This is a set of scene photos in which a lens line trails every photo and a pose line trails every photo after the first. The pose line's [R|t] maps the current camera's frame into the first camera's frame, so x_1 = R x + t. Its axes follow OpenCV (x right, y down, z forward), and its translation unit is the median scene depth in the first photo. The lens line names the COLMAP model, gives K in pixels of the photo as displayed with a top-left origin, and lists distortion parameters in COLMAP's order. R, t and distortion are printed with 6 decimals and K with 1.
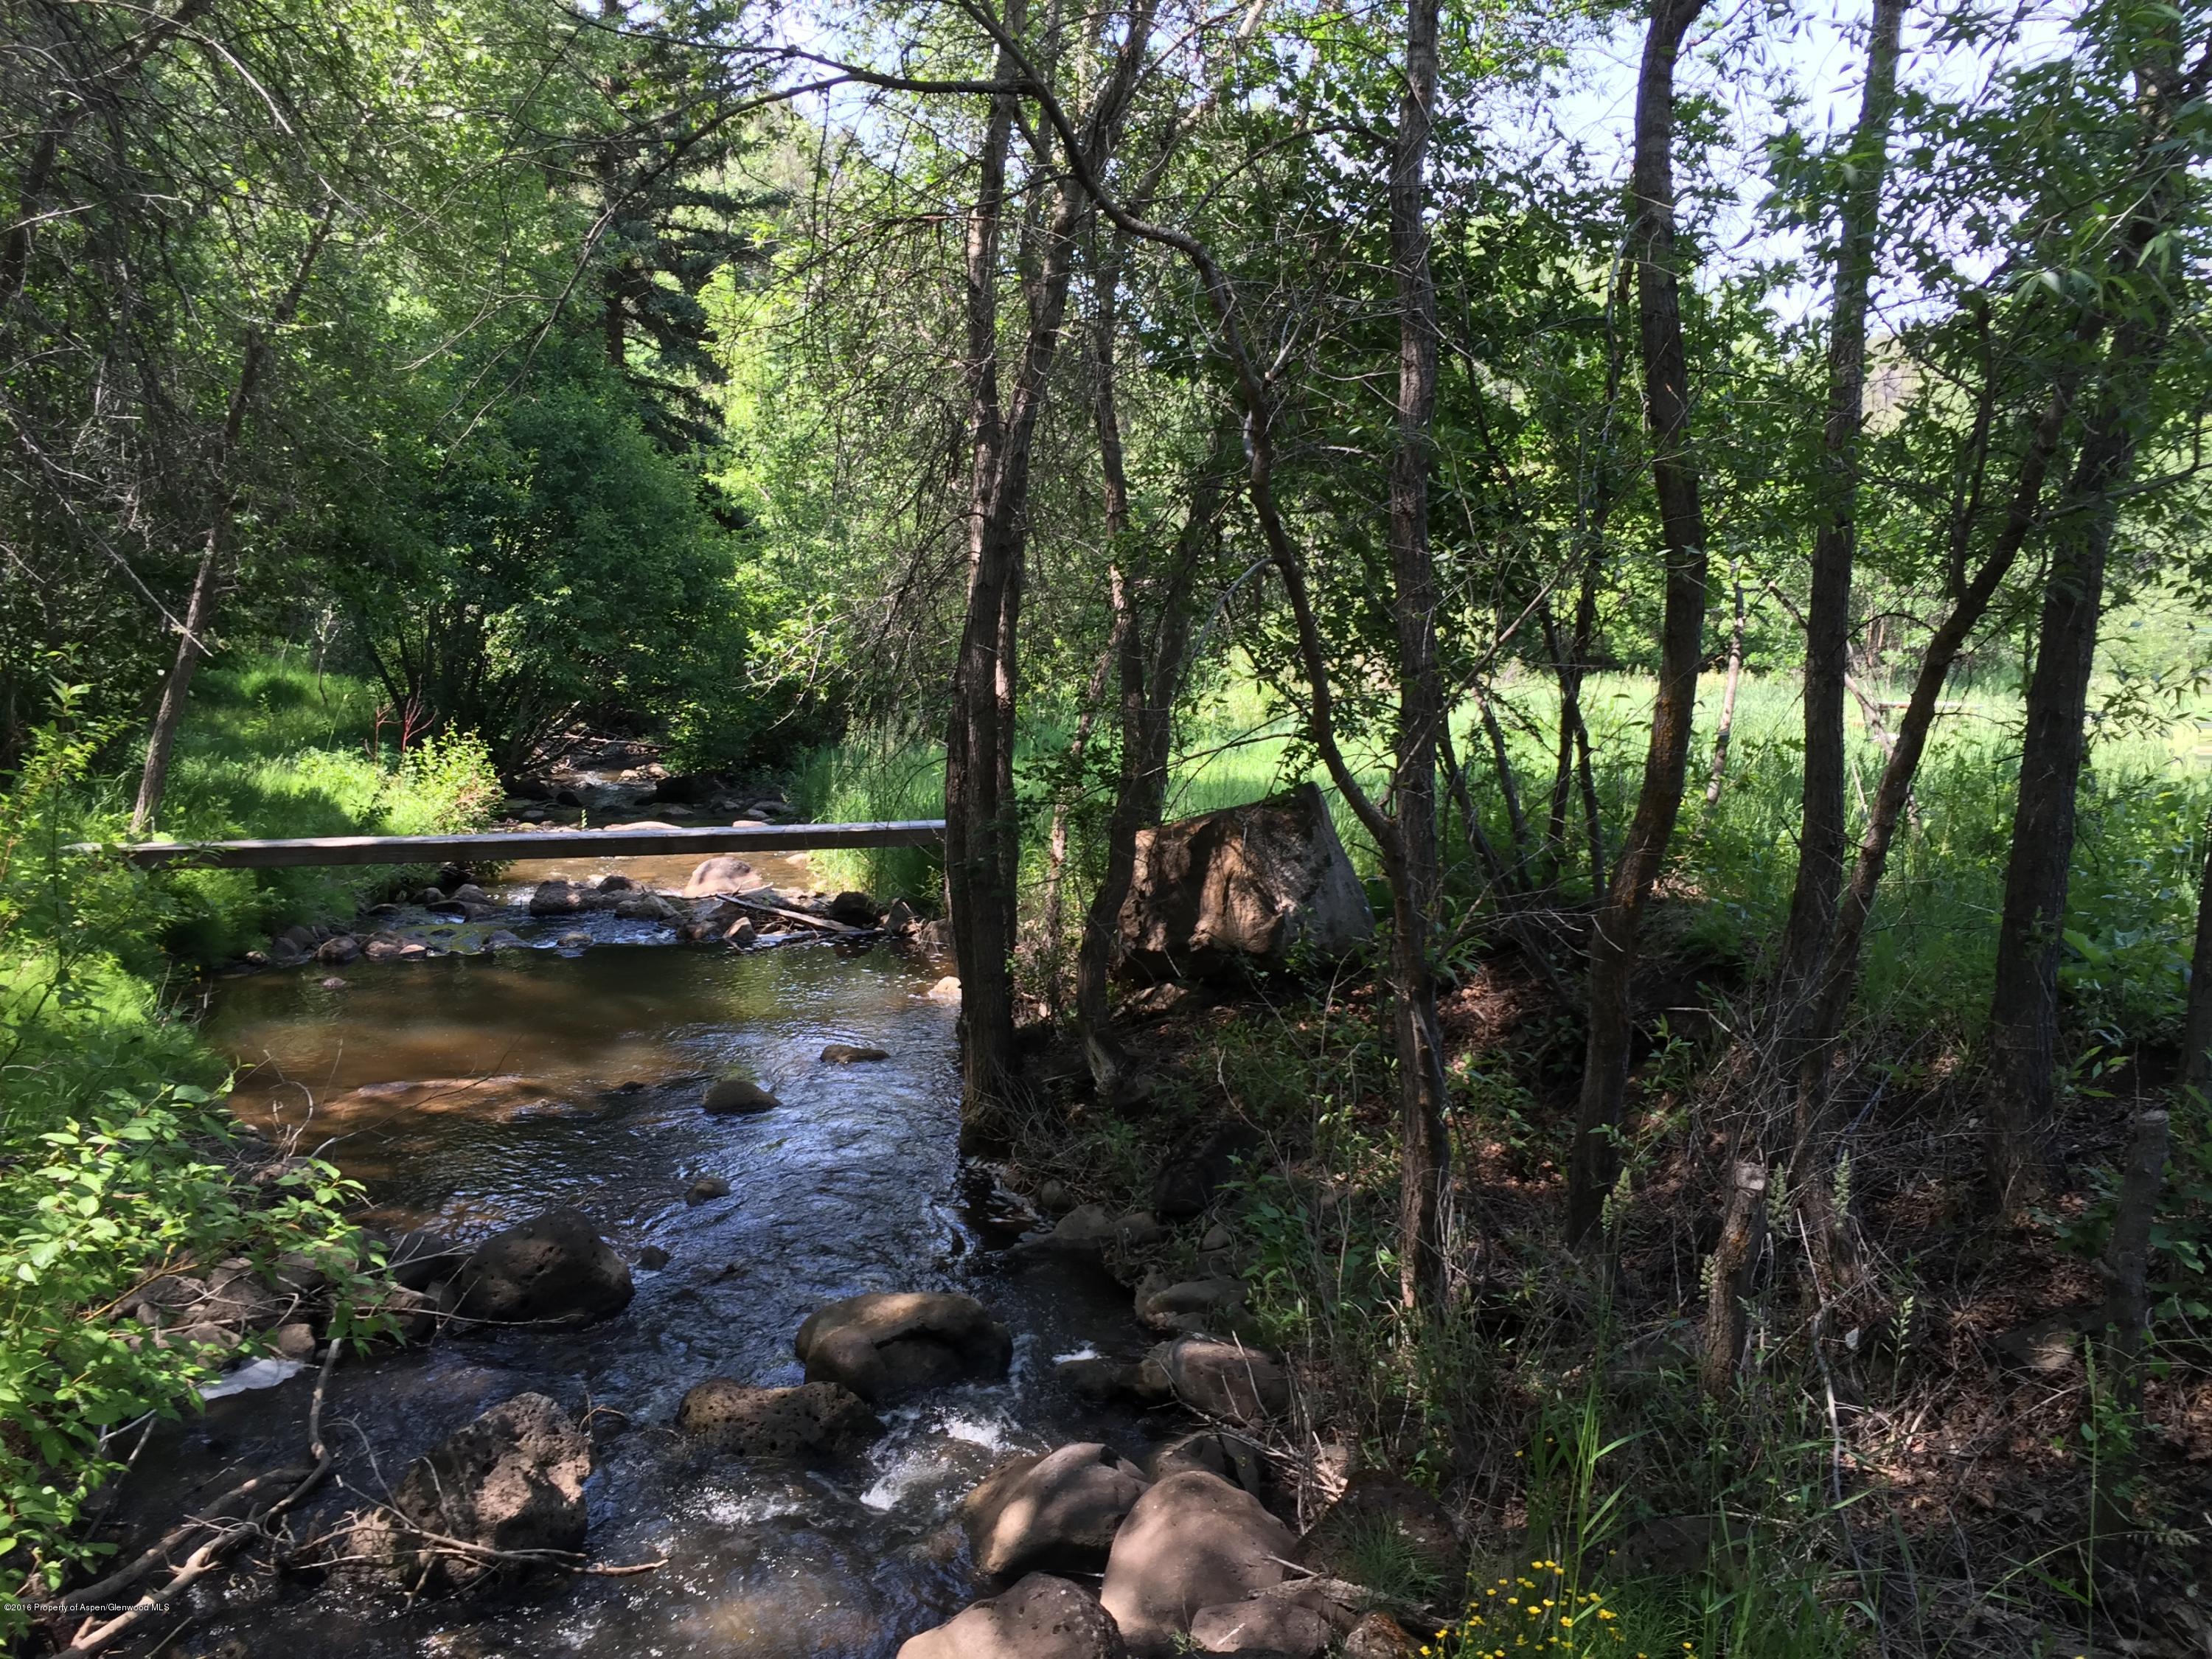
lens RADIAL K [[1881.5, 0, 1109.1], [0, 1881.5, 833.9], [0, 0, 1]] dist [0.051689, -0.048416]
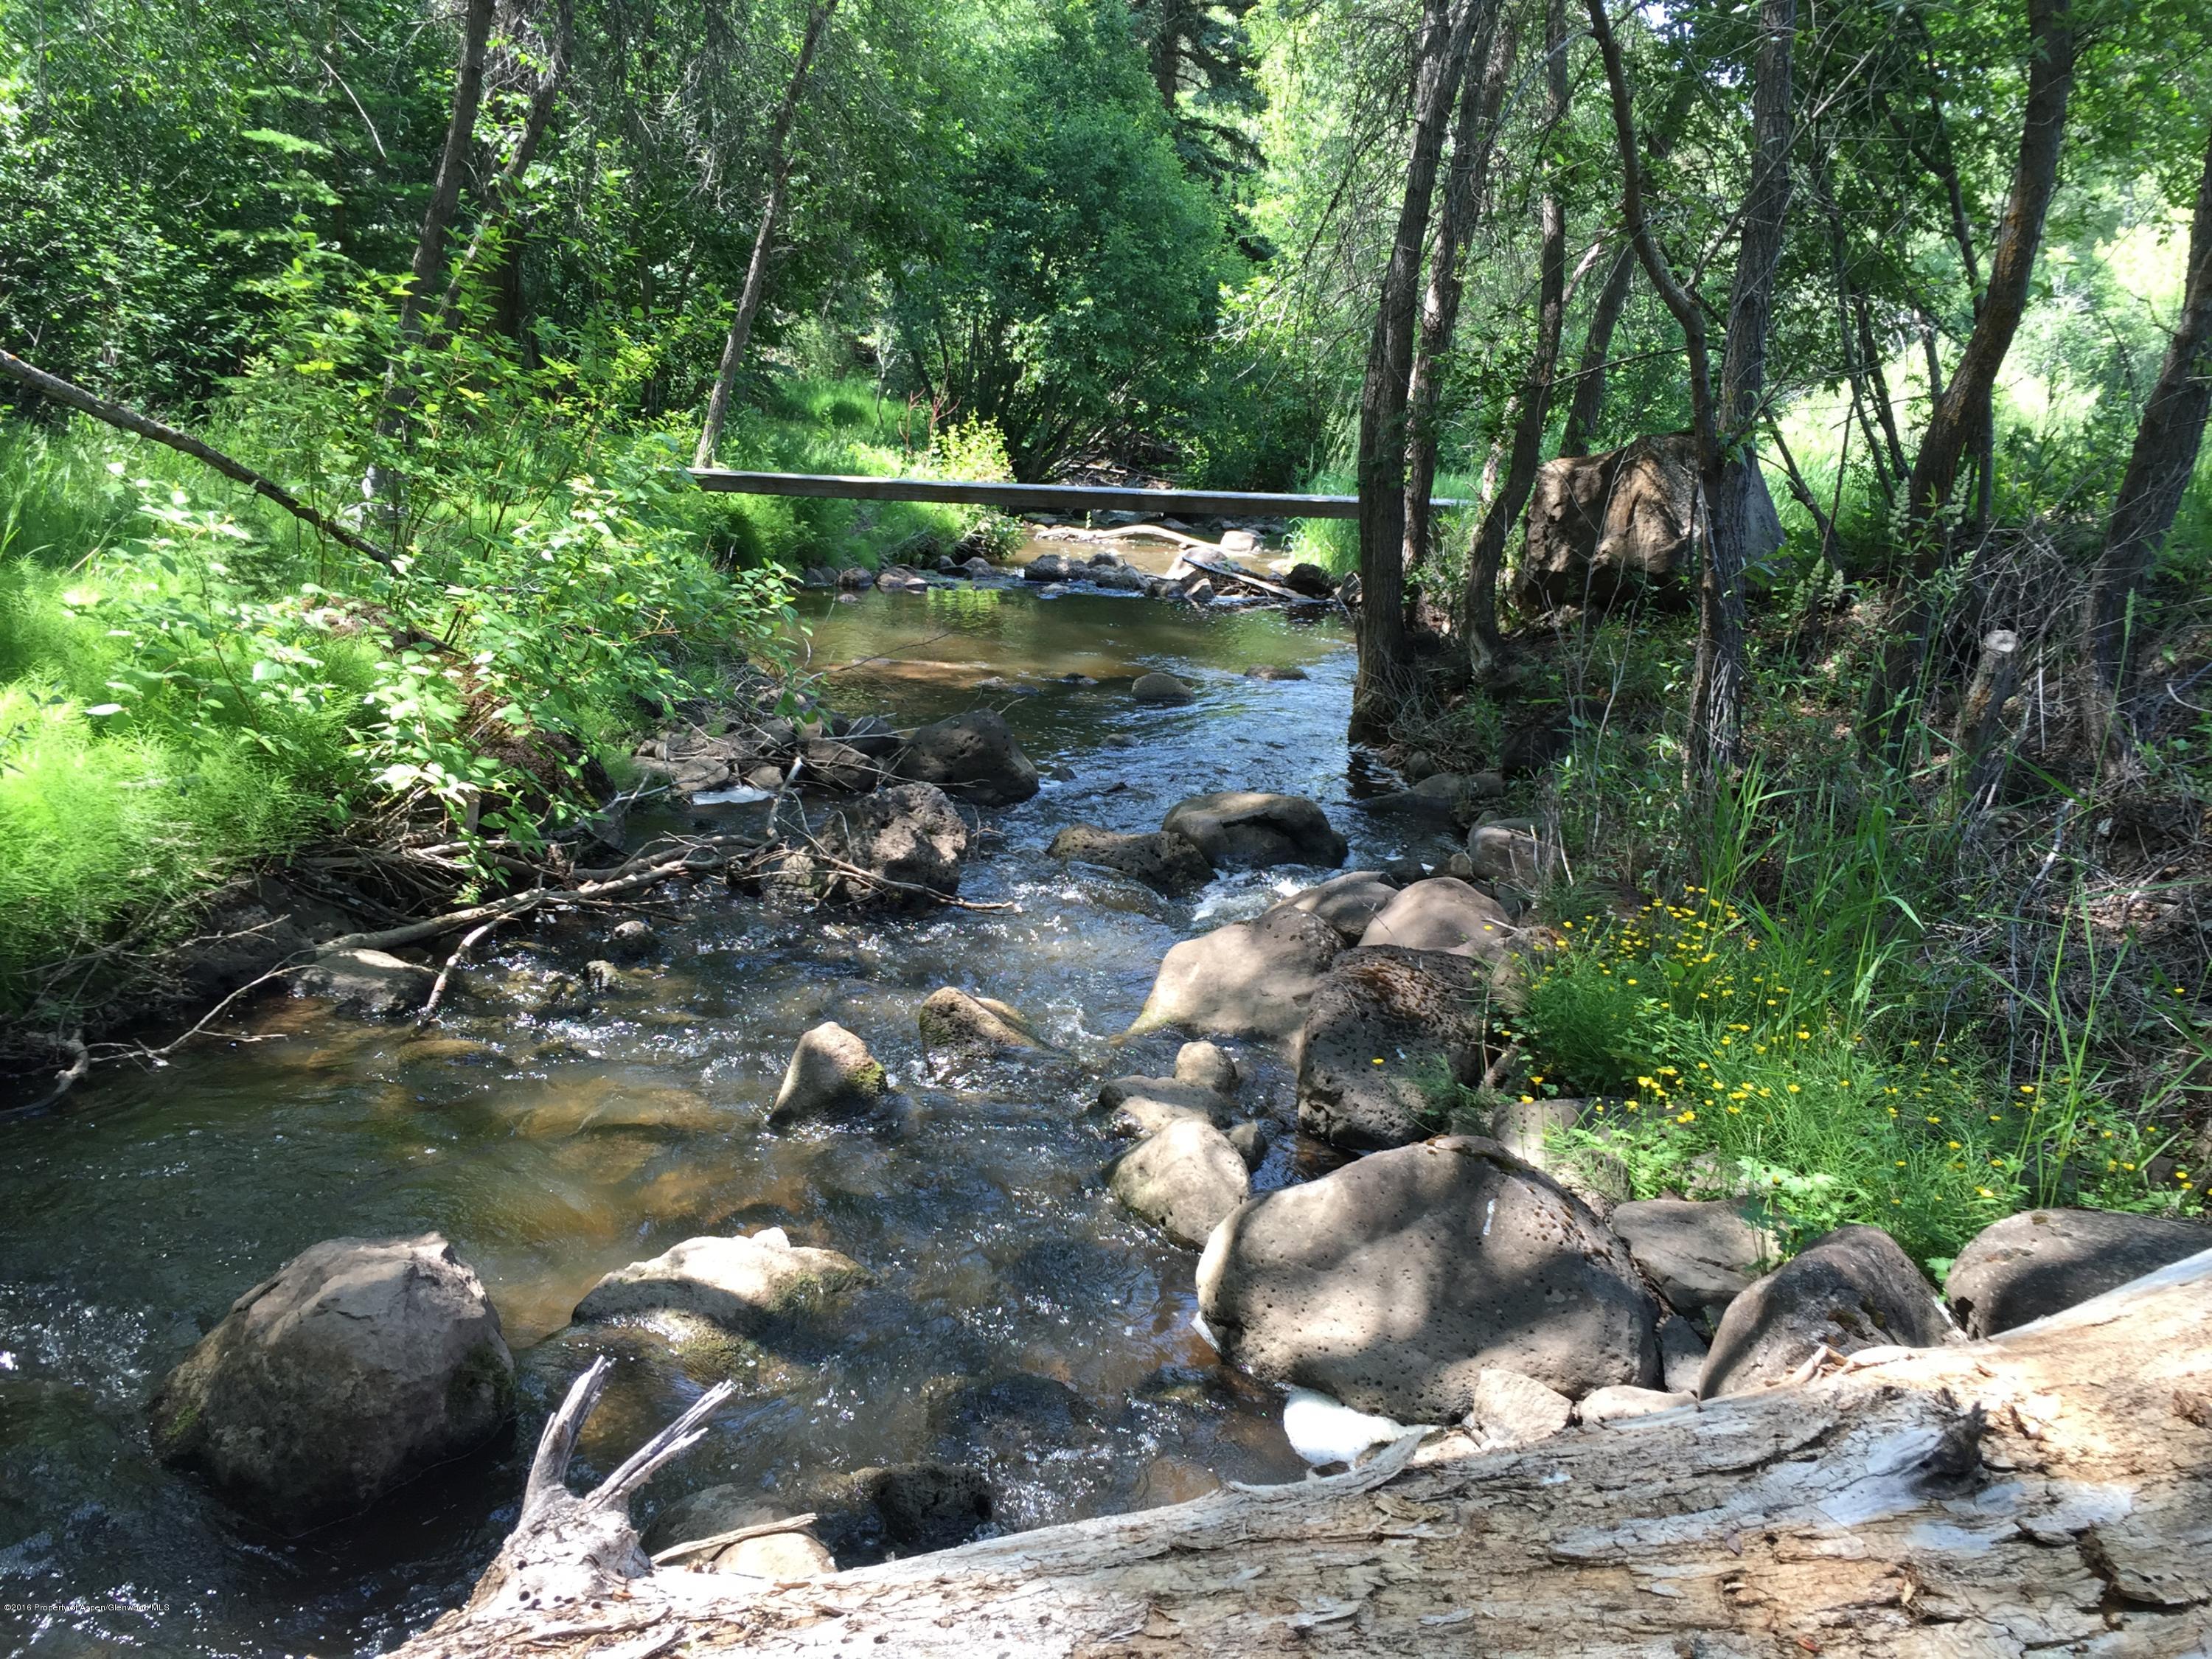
lens RADIAL K [[1881.5, 0, 1098.9], [0, 1881.5, 825.4], [0, 0, 1]] dist [0.051689, -0.048416]
pose [[0.957973, 0.098993, -0.269237, 0.076561], [-0.070149, 0.990915, 0.114744, 0.098805], [0.278150, -0.091035, 0.956214, -0.079256]]
